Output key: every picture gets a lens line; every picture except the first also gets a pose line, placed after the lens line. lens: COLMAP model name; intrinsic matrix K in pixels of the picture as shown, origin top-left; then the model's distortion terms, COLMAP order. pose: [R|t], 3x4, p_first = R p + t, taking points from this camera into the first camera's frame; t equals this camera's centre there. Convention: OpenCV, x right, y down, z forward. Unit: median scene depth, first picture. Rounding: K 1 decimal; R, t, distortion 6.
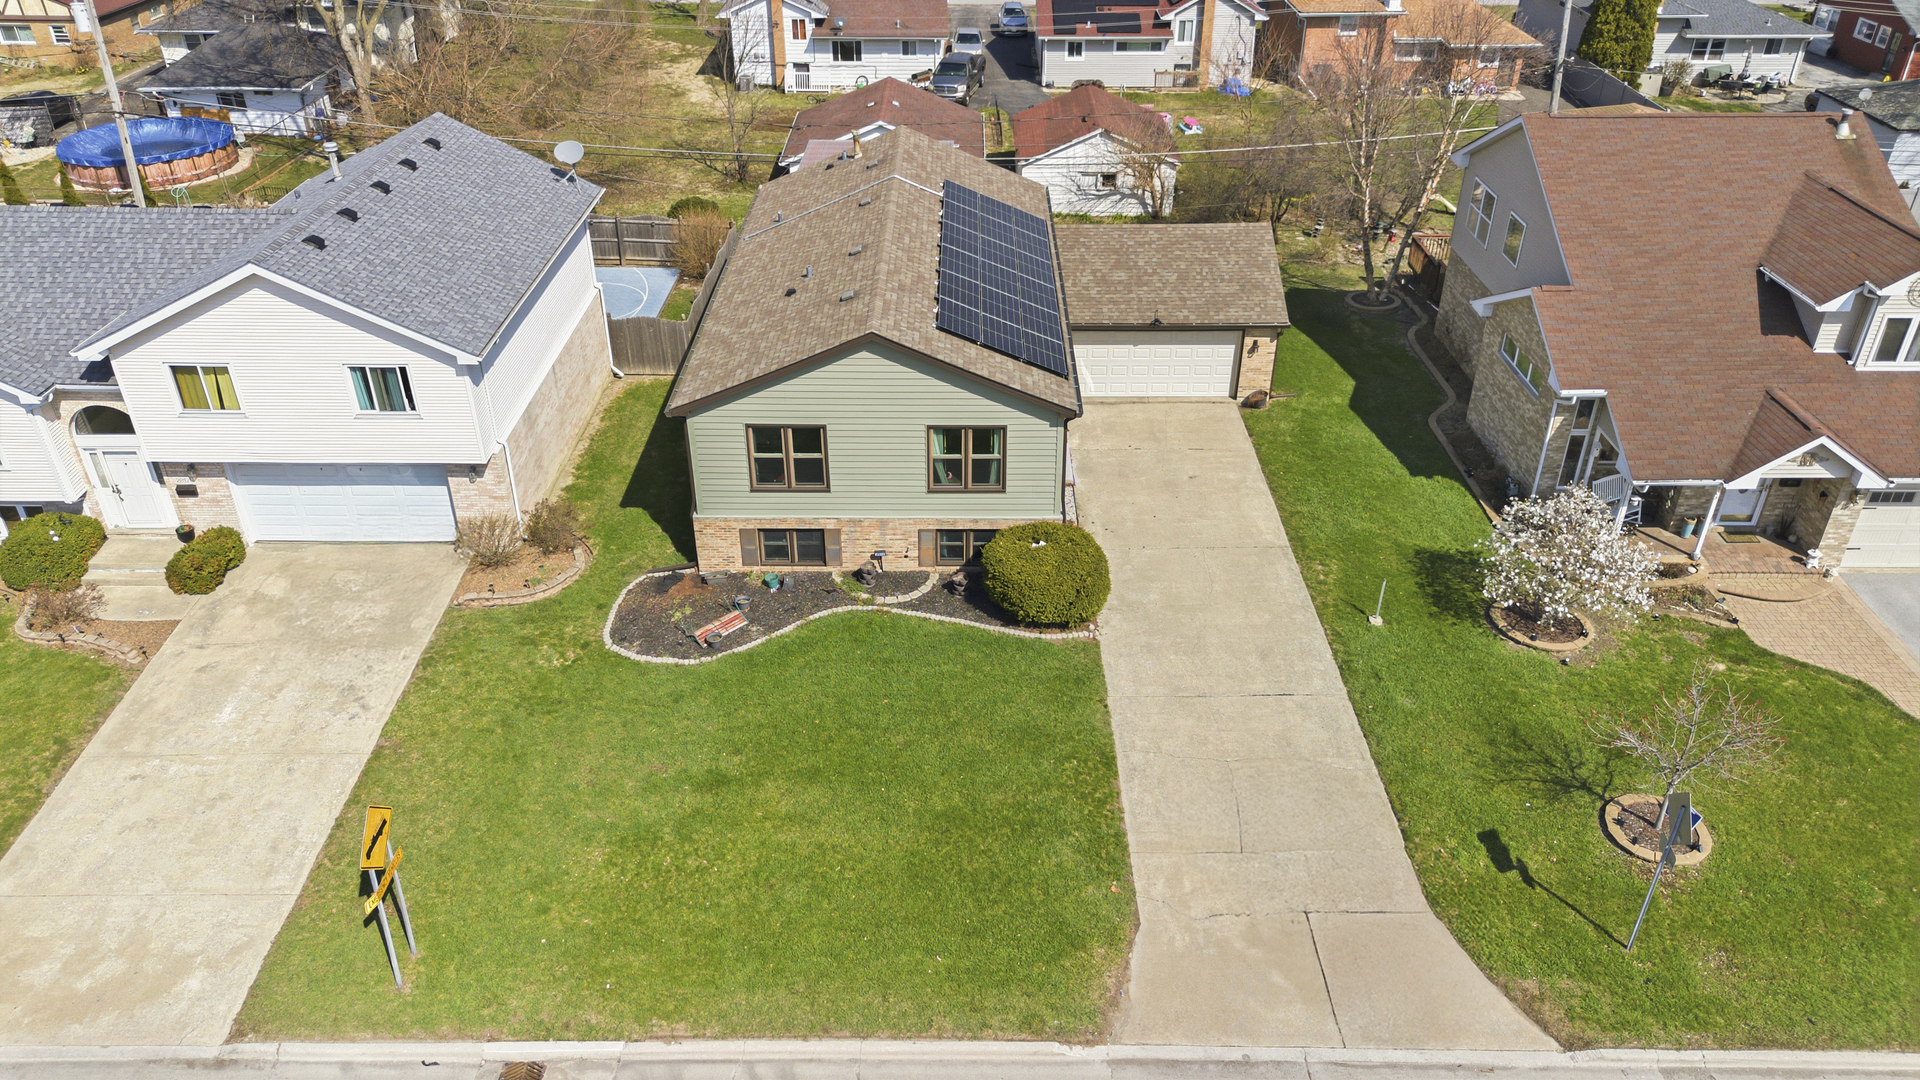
lens RADIAL K [[1362.6, 0, 964.0], [0, 1362.6, 543.1], [0, 0, 1]] dist [0.056867, -0.044022]
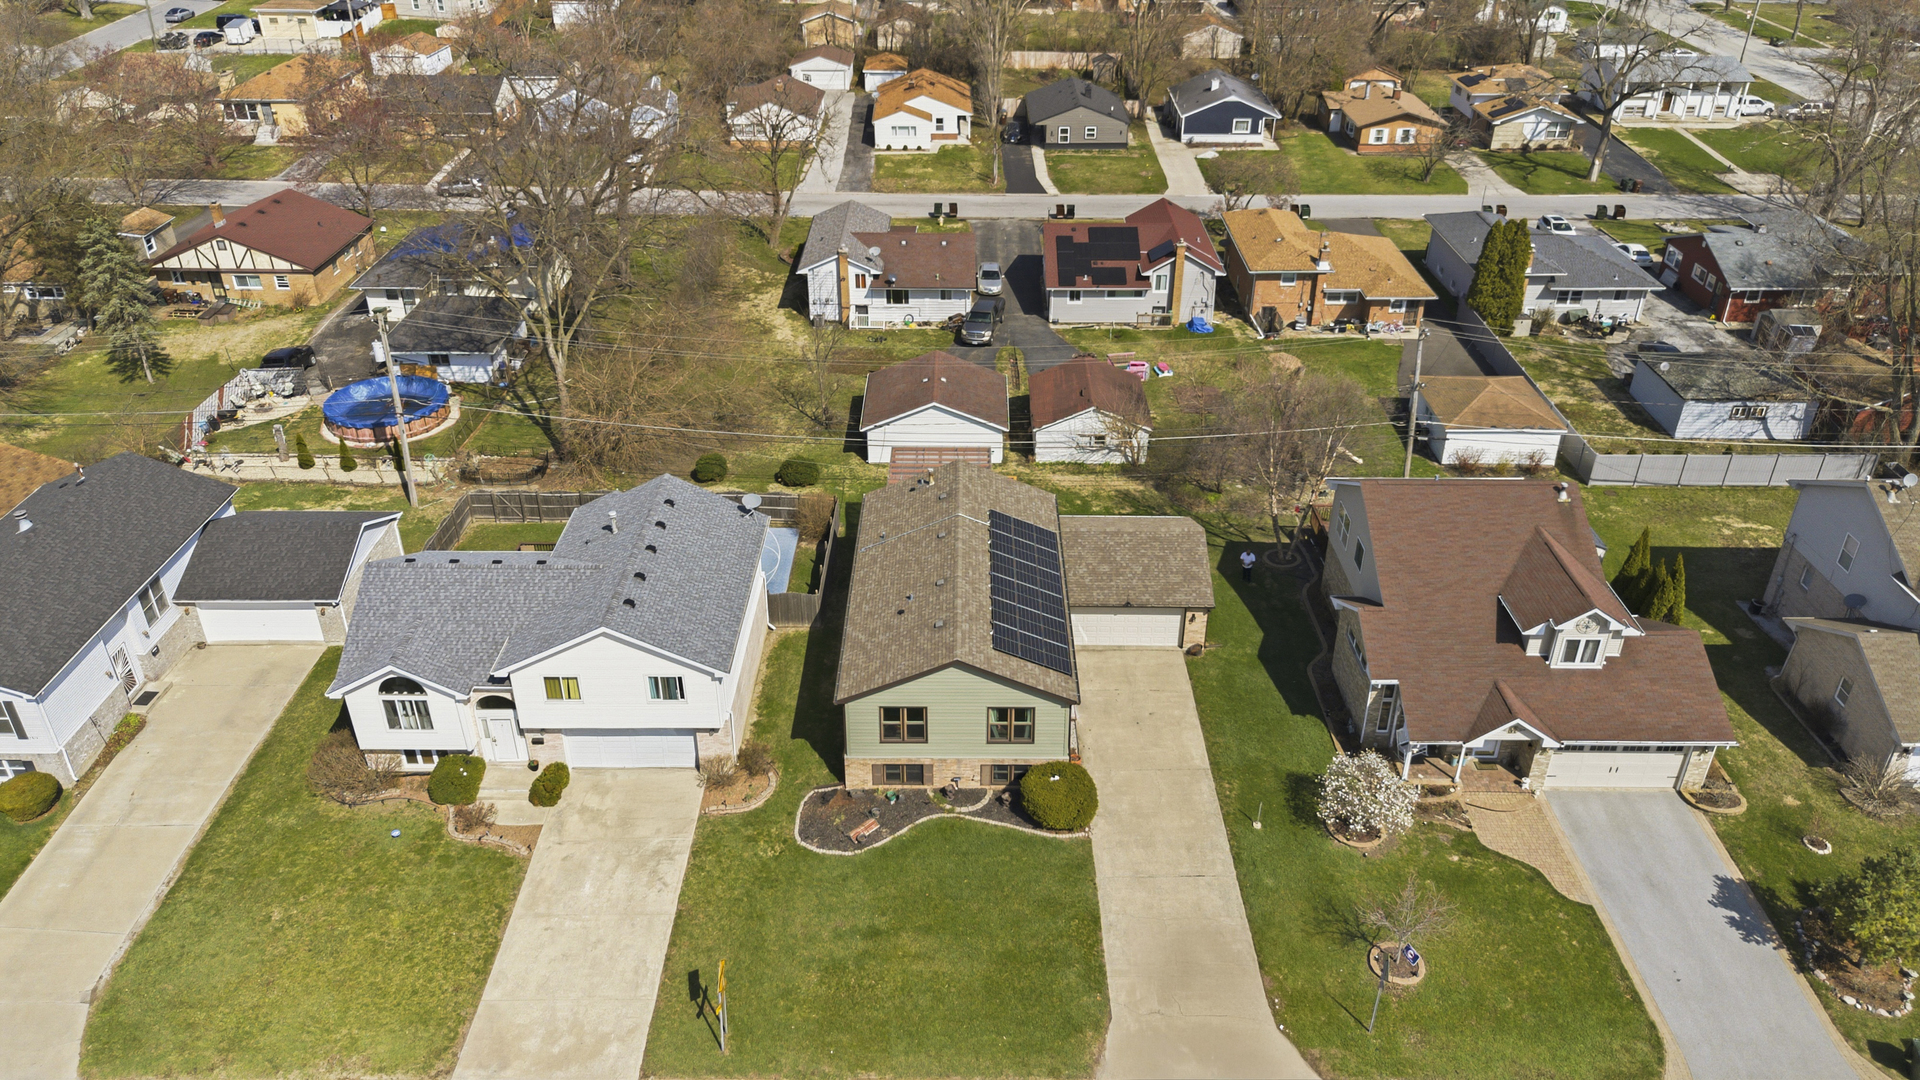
lens RADIAL K [[1362.6, 0, 964.5], [0, 1362.6, 537.7], [0, 0, 1]] dist [0.056867, -0.044022]
pose [[0.999999, 0.001349, -0.000296, -0.053871], [-0.001356, 0.999669, -0.025688, -0.245559], [0.000261, 0.025689, 0.999670, -0.661831]]
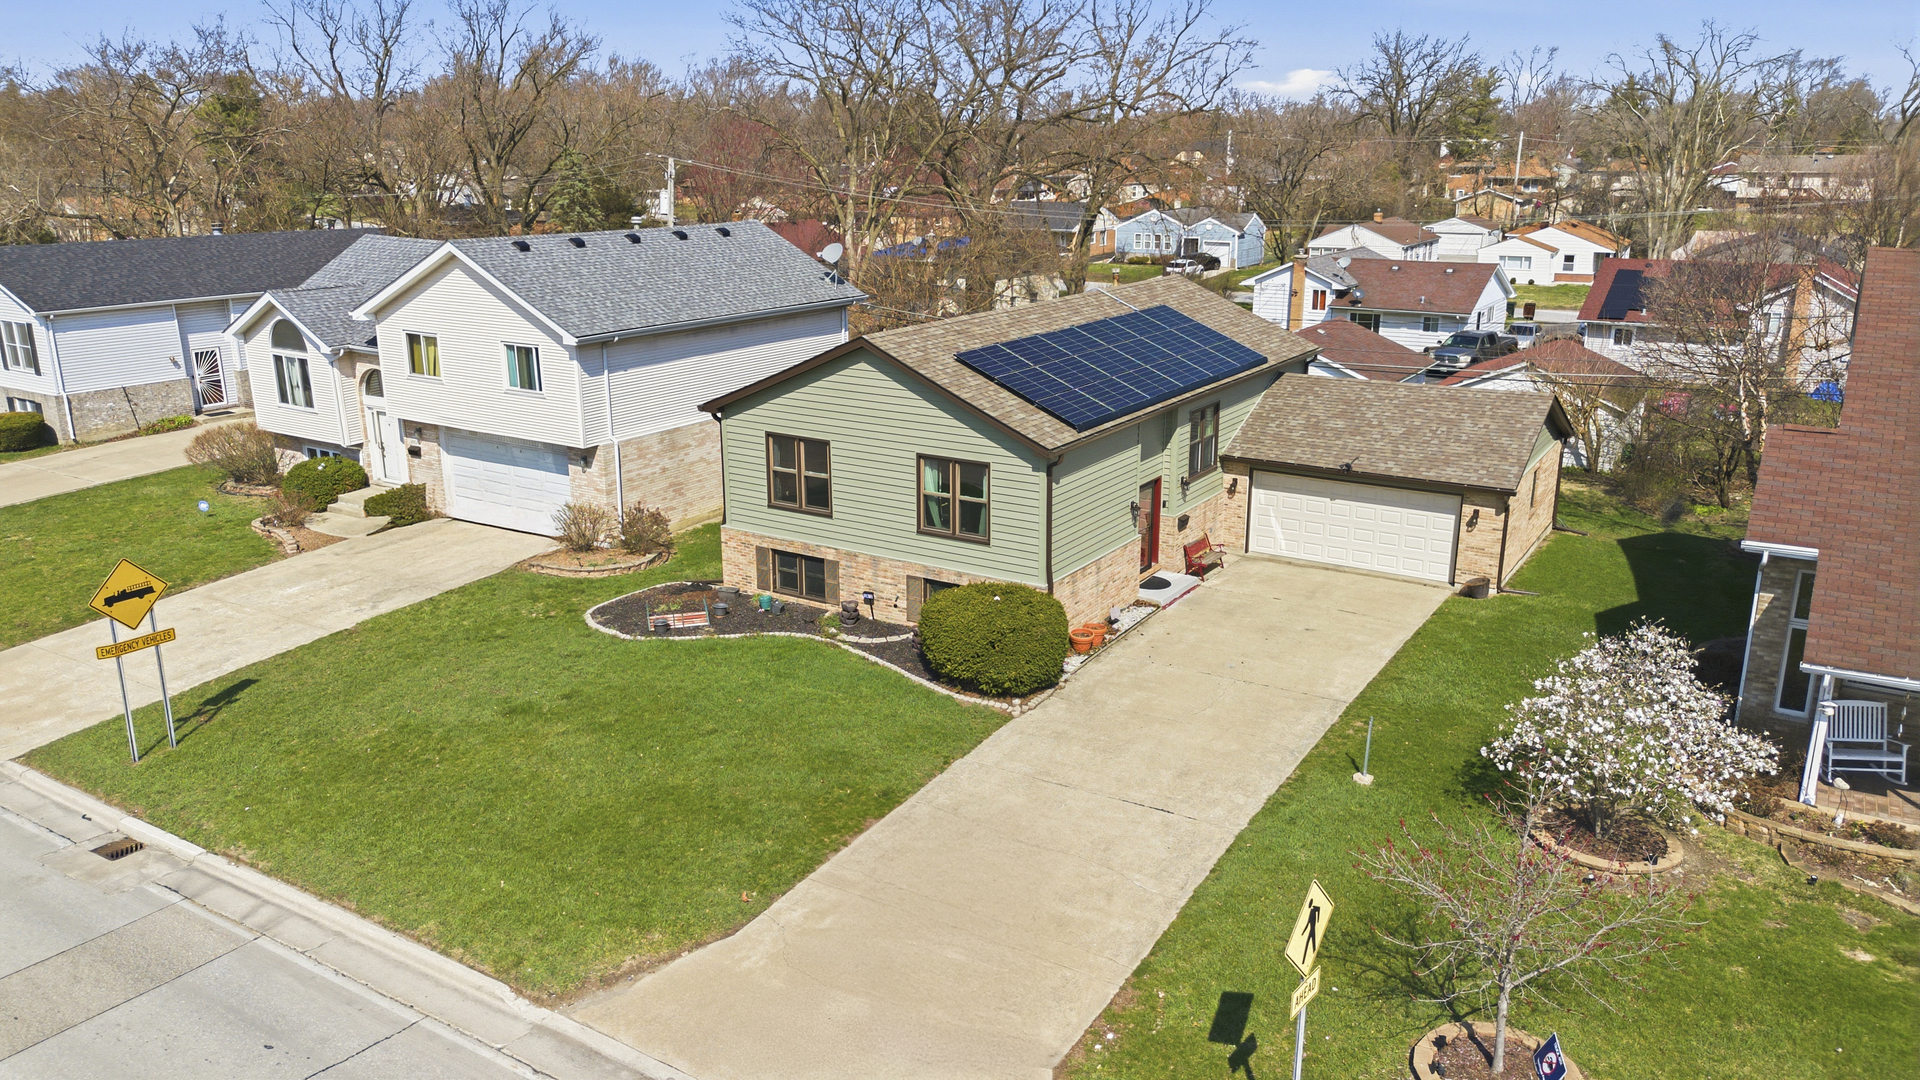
lens RADIAL K [[1362.6, 0, 960.7], [0, 1362.6, 540.7], [0, 0, 1]] dist [0.056867, -0.044022]
pose [[0.847747, 0.146003, -0.509910, 0.466877], [-0.278981, 0.940381, -0.194557, 0.137962], [0.451104, 0.307191, 0.837937, 0.247063]]
